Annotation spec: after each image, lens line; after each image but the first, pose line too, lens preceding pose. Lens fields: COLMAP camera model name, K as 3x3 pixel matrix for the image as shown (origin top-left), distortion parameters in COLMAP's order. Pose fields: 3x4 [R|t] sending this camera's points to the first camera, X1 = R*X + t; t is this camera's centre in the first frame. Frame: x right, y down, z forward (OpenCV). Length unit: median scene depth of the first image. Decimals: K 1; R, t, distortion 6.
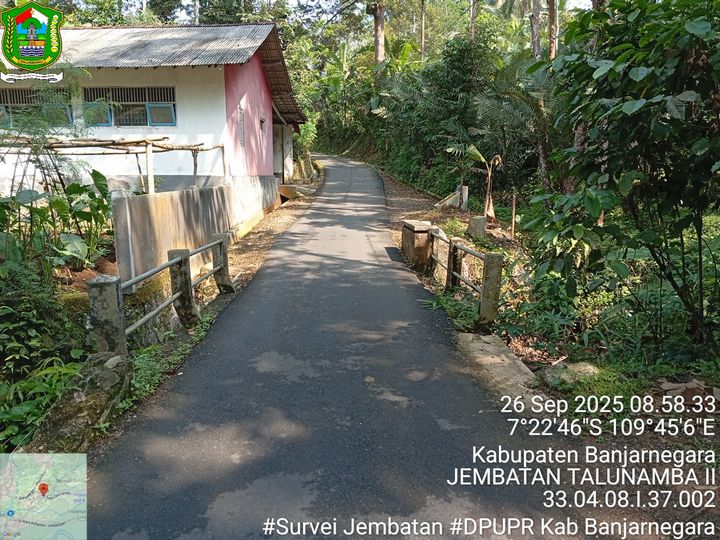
lens RADIAL K [[565.1, 0, 360.0], [0, 565.1, 270.0], [0, 0, 1]] dist [0.064746, -0.137231]
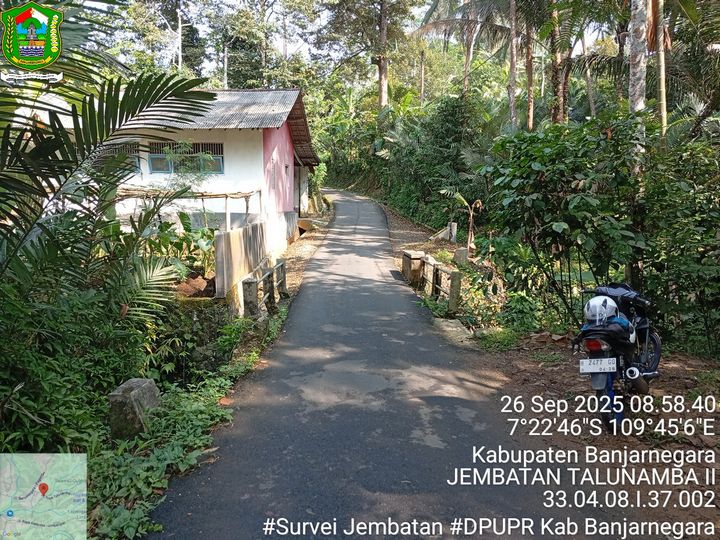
lens RADIAL K [[565.1, 0, 360.0], [0, 565.1, 270.0], [0, 0, 1]] dist [0.064746, -0.137231]
pose [[0.999952, 0.009787, -0.000930, -0.017931], [-0.009821, 0.998711, -0.049800, 0.018973], [0.000441, 0.049807, 0.998759, -0.243851]]
